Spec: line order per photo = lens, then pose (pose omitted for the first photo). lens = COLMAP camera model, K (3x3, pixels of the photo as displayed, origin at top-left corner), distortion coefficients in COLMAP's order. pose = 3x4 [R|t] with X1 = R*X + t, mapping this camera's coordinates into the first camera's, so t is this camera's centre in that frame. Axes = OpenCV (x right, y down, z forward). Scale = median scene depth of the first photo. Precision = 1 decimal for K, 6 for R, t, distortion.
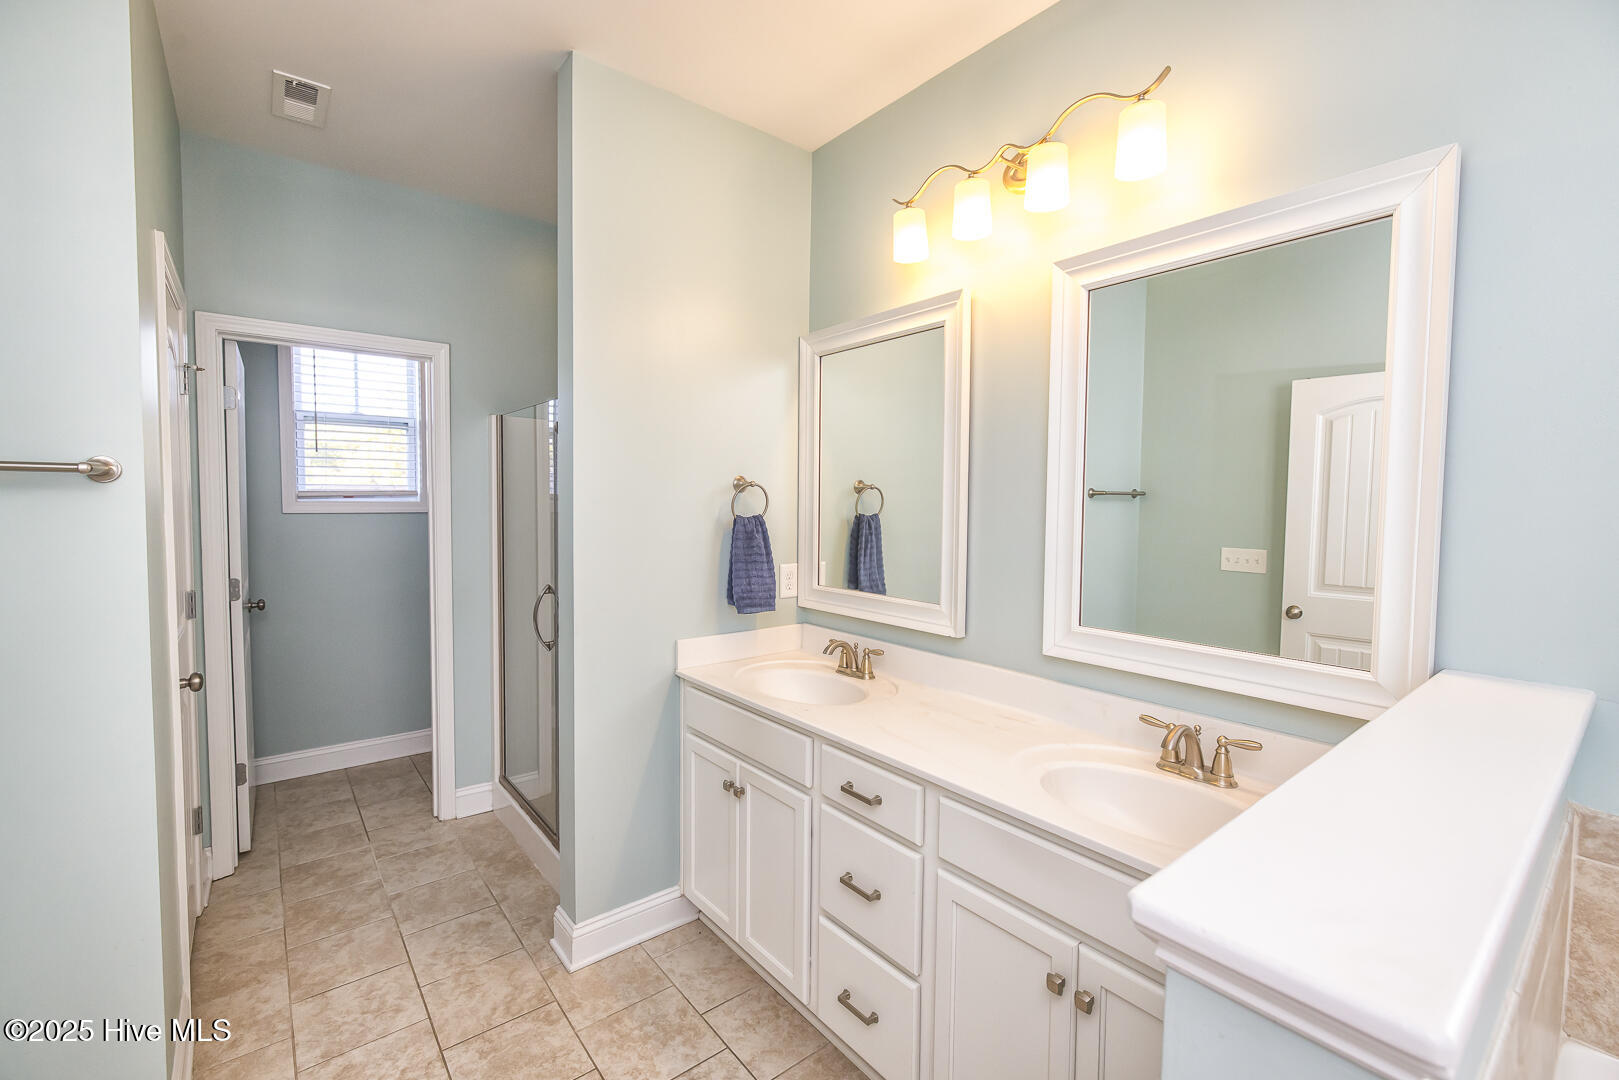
lens RADIAL K [[686.9, 0, 809.5], [0, 686.9, 540.0], [0, 0, 1]] dist [0.001325, 0.000354]
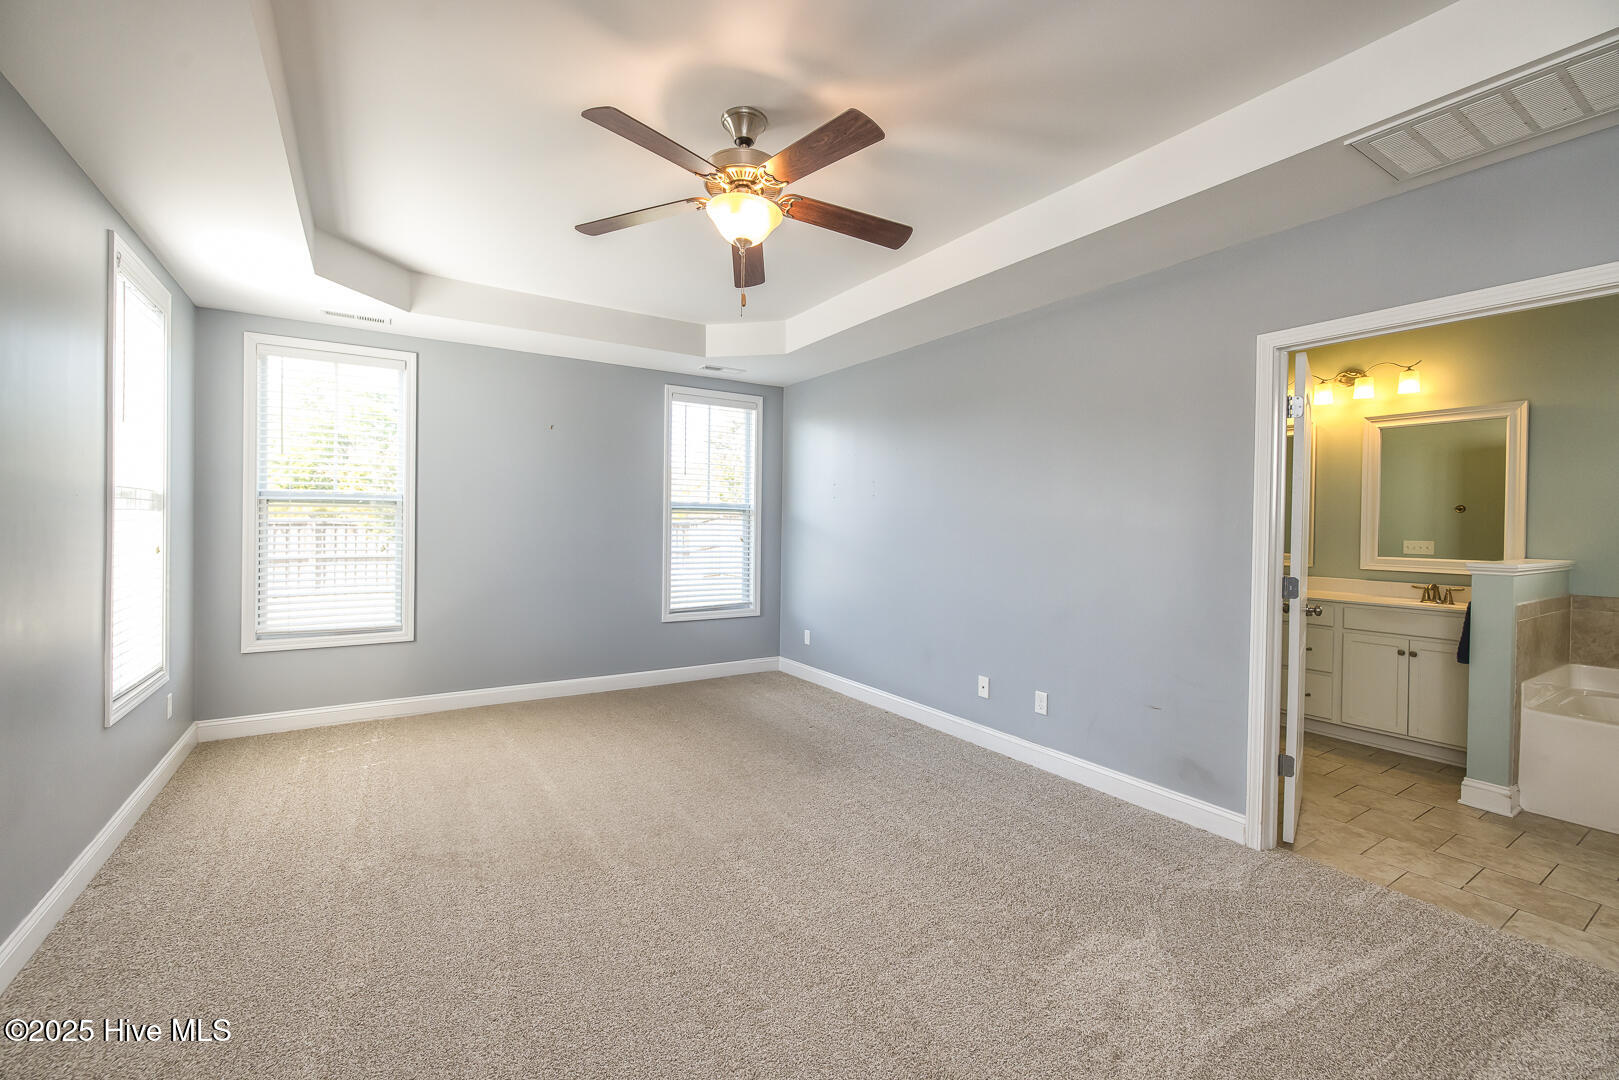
lens RADIAL K [[673.8, 0, 798.2], [0, 673.8, 531.1], [0, 0, 1]] dist [0.000052, 0.000267]
pose [[0.993619, 0.006473, -0.112607, -1.151818], [-0.011634, 0.998909, -0.045234, 0.130906], [0.112191, 0.046255, 0.992609, -1.367913]]
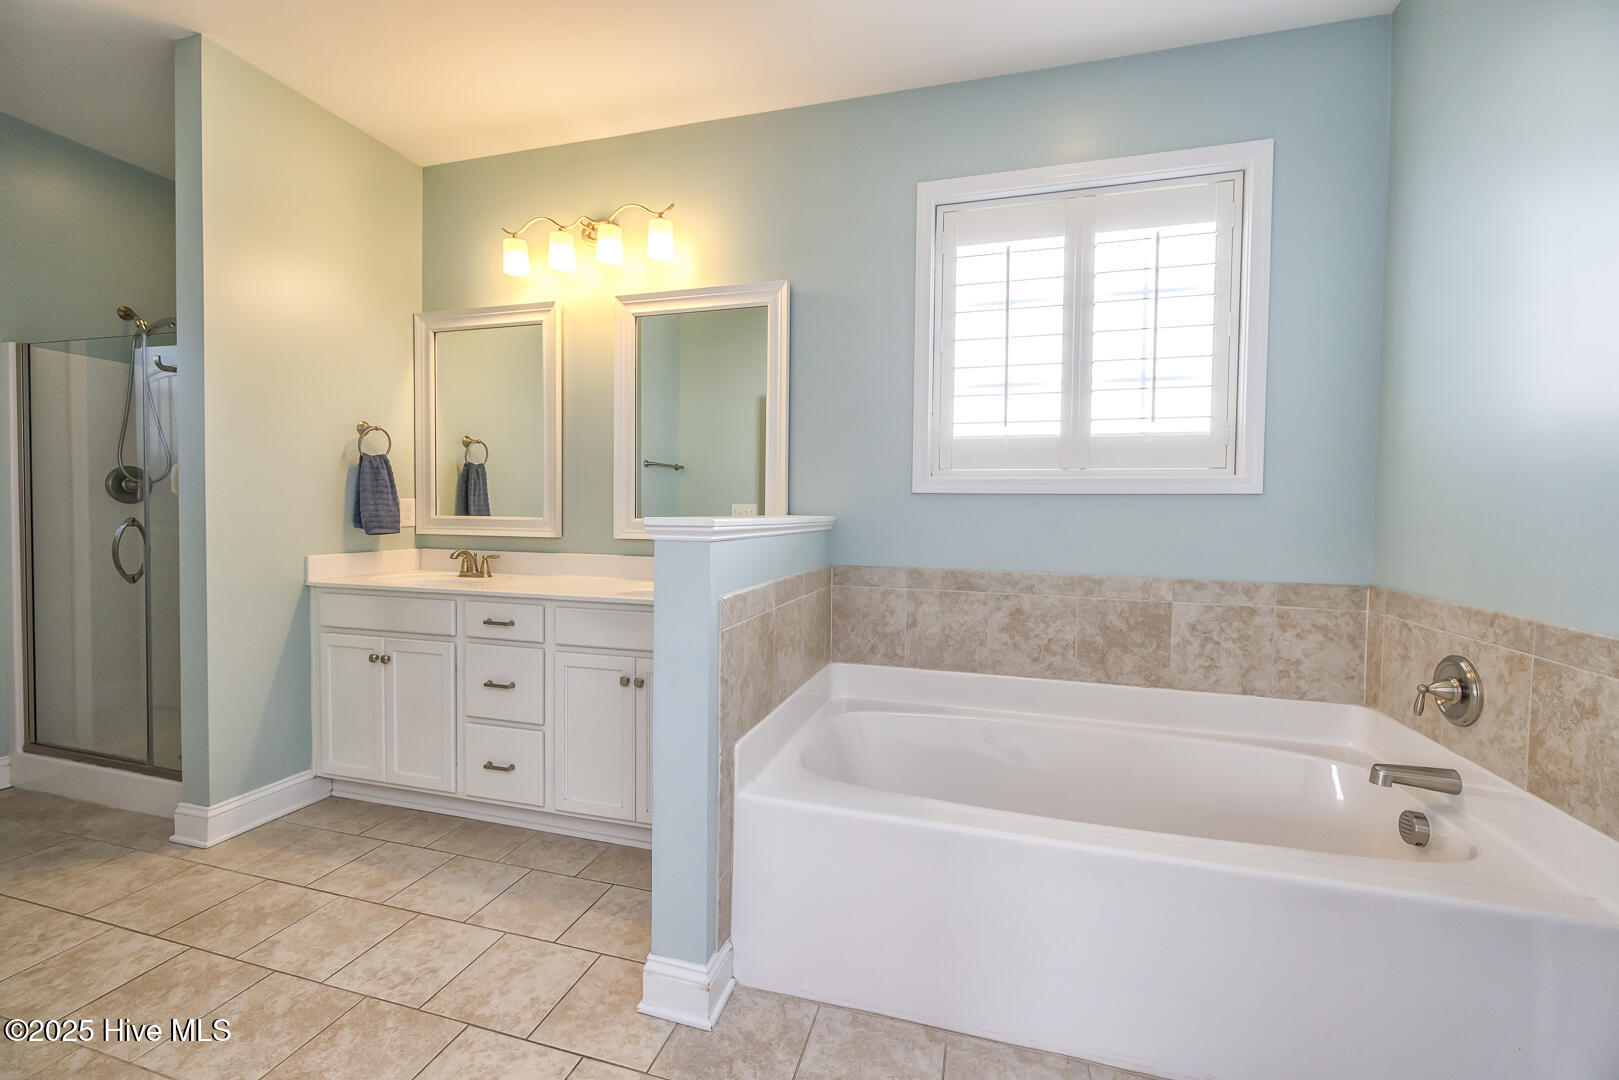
lens RADIAL K [[673.8, 0, 798.2], [0, 673.8, 531.1], [0, 0, 1]] dist [0.000052, 0.000267]
pose [[0.826380, -0.016737, 0.562864, -0.152179], [0.026322, 0.999614, -0.008920, 0.140393], [-0.562498, 0.022187, 0.826501, -0.433616]]
